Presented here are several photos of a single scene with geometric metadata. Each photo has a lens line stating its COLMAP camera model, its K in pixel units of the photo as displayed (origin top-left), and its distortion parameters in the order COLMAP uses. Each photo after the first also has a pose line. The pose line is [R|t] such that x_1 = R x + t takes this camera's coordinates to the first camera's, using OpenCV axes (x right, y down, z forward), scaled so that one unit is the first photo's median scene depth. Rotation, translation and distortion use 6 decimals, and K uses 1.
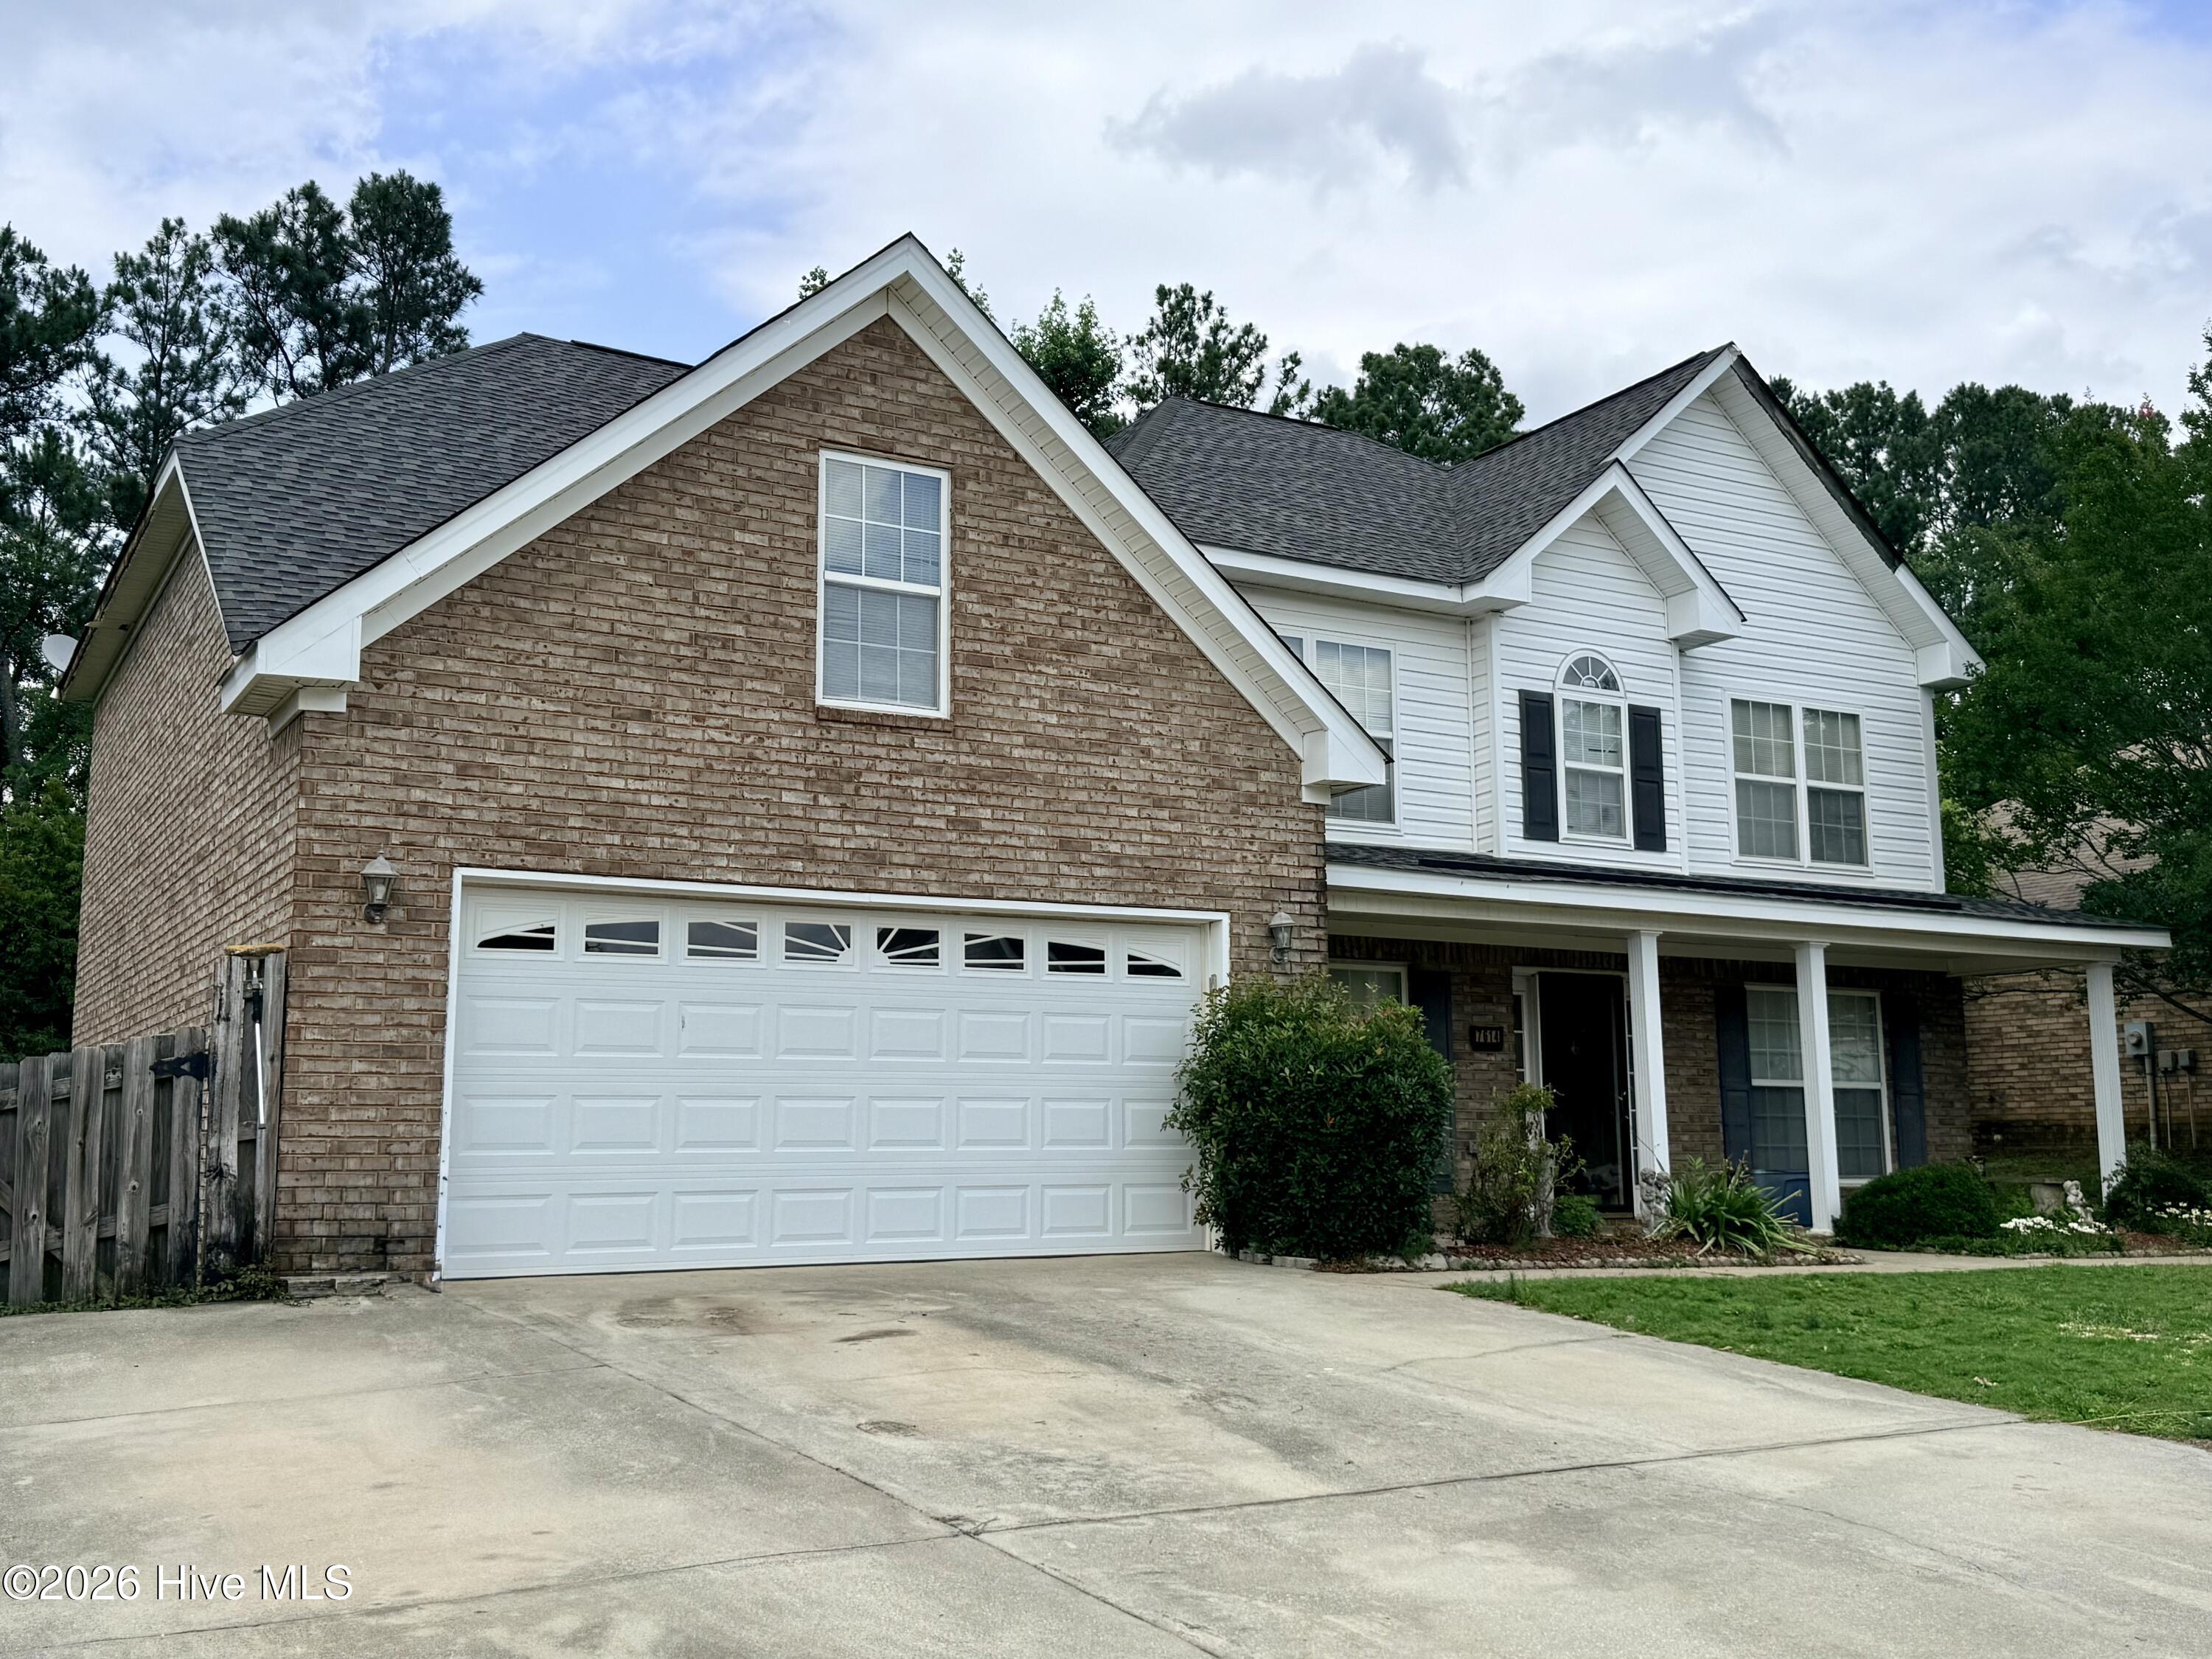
lens RADIAL K [[2146.0, 0, 1105.6], [0, 2146.0, 826.0], [0, 0, 1]] dist [0.072022, 0.000000]
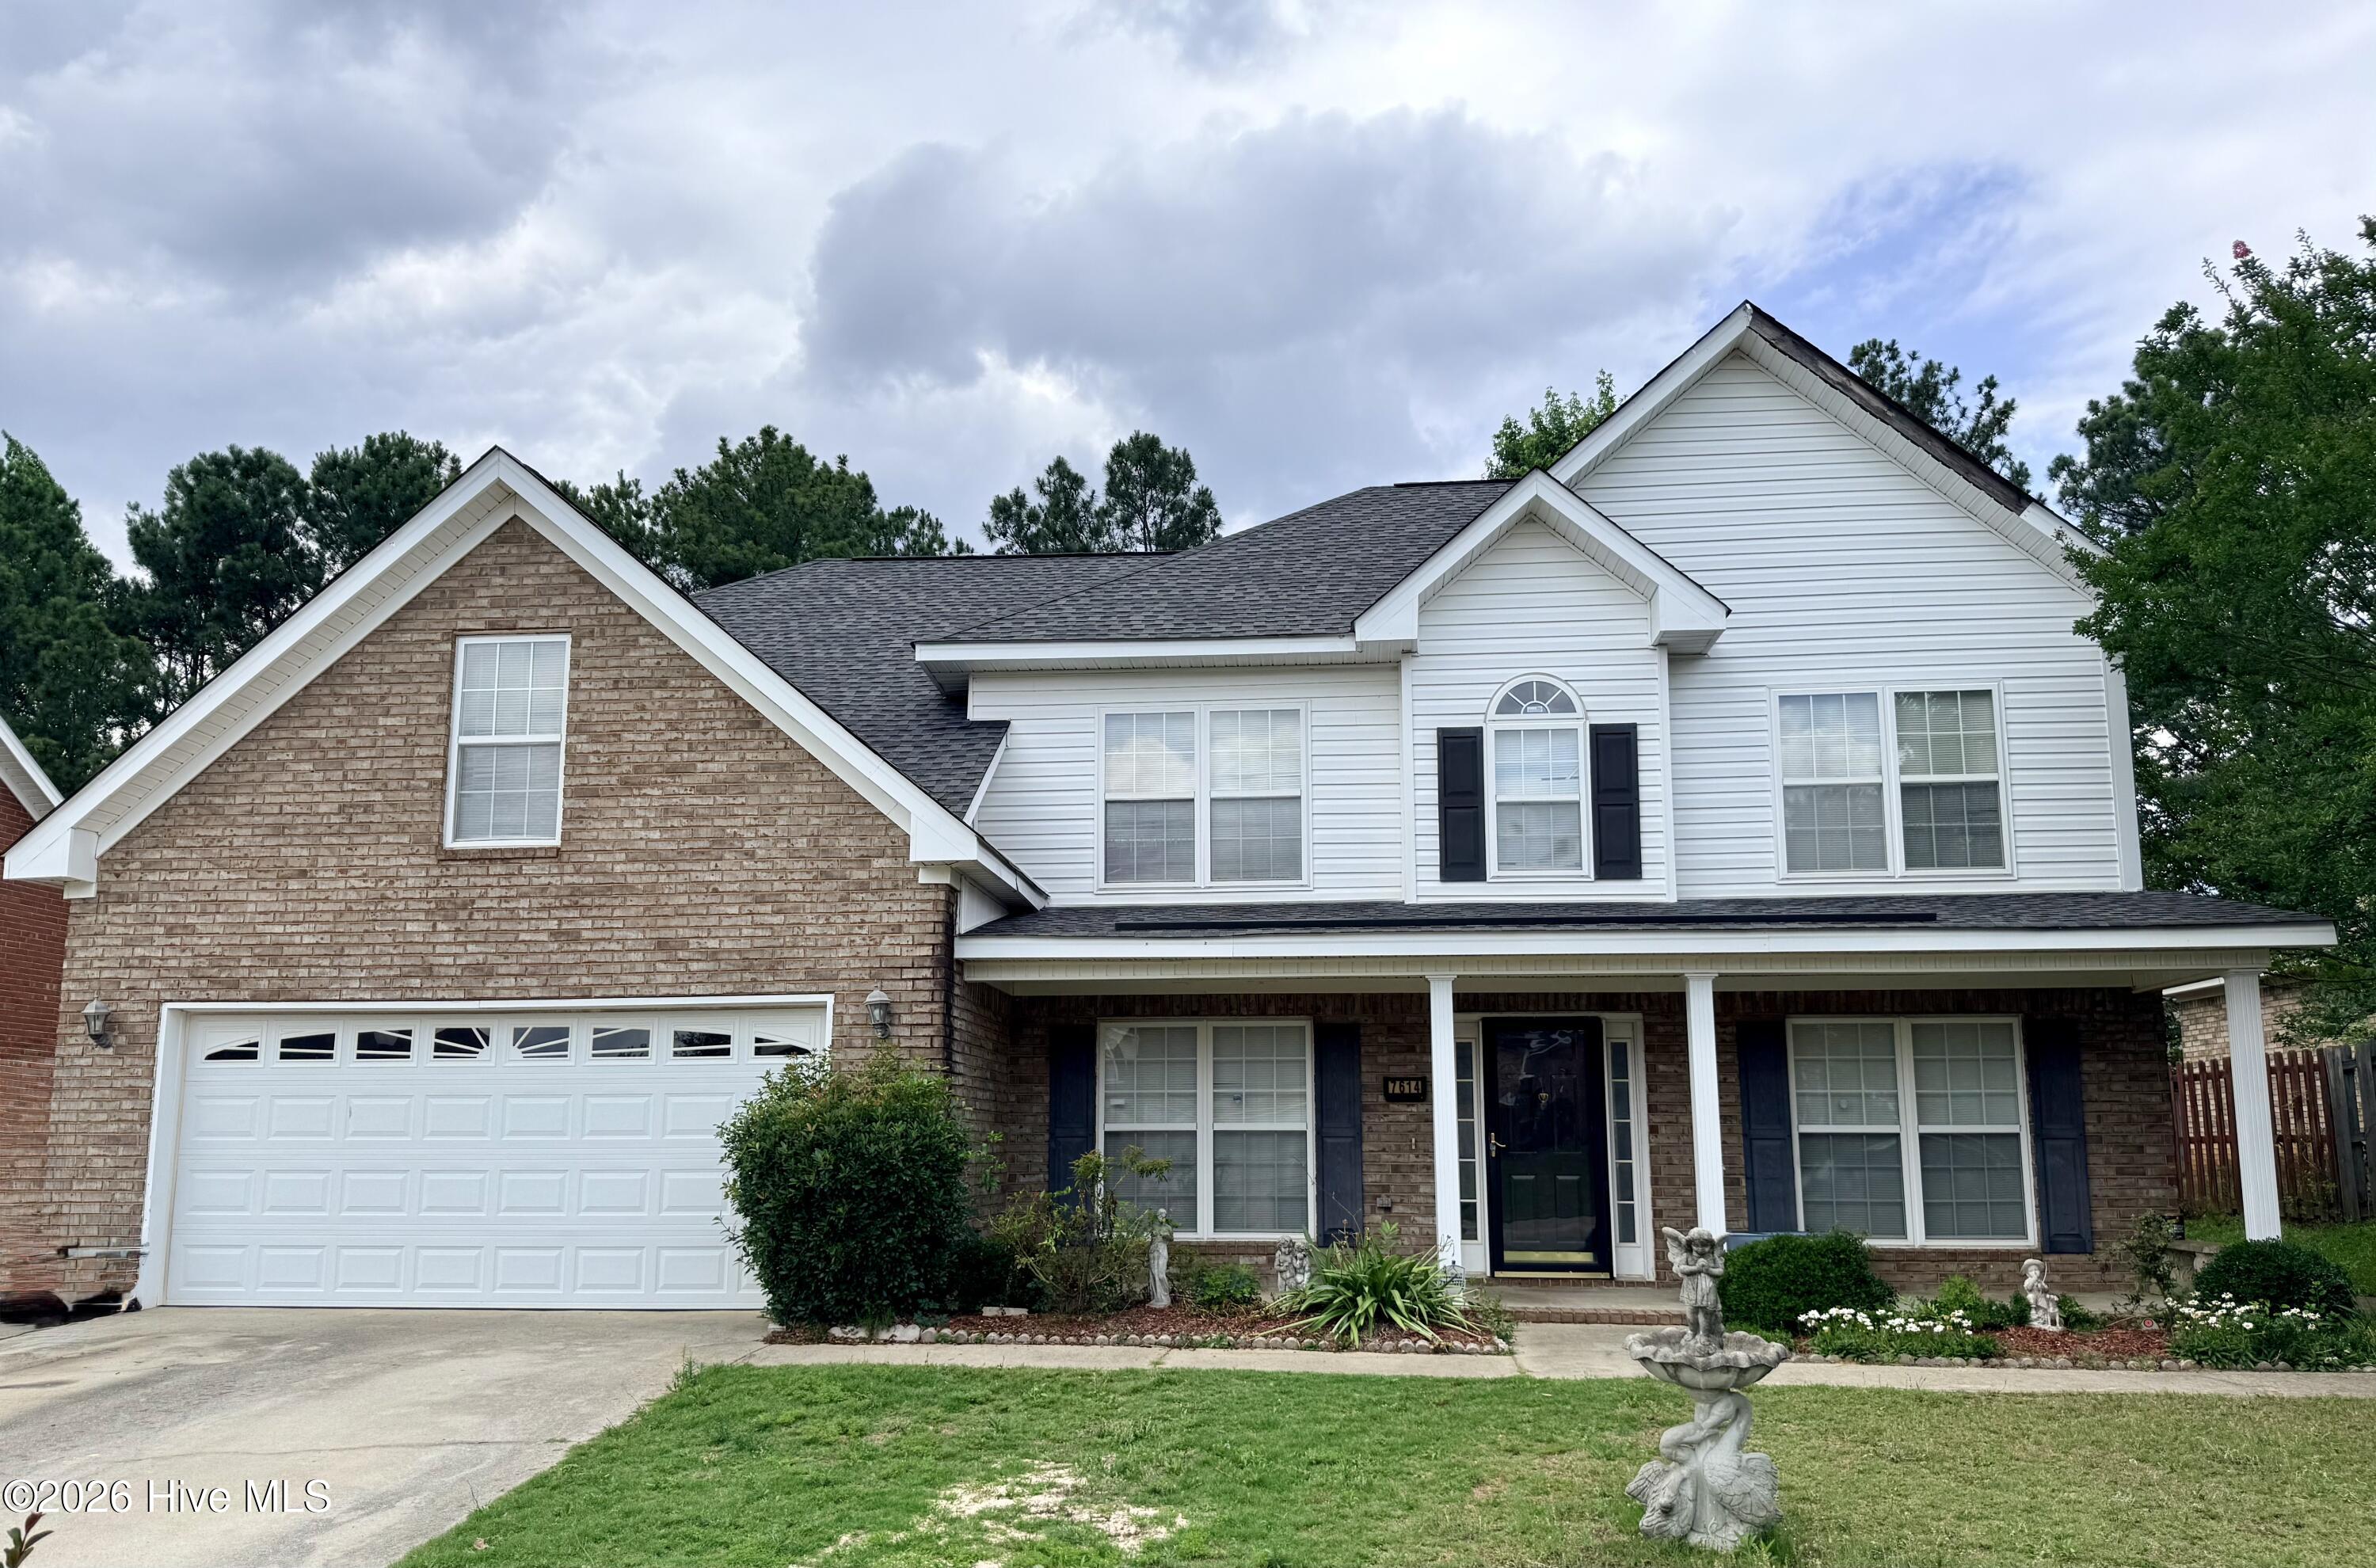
lens RADIAL K [[1595.3, 0, 1282.4], [0, 1595.3, 916.0], [0, 0, 1]] dist [0.026693, -0.025116]
pose [[0.814037, -0.074039, -0.576074, 0.738248], [0.085251, 0.996331, -0.007584, 0.027916], [0.574522, -0.042937, 0.817362, 0.503191]]
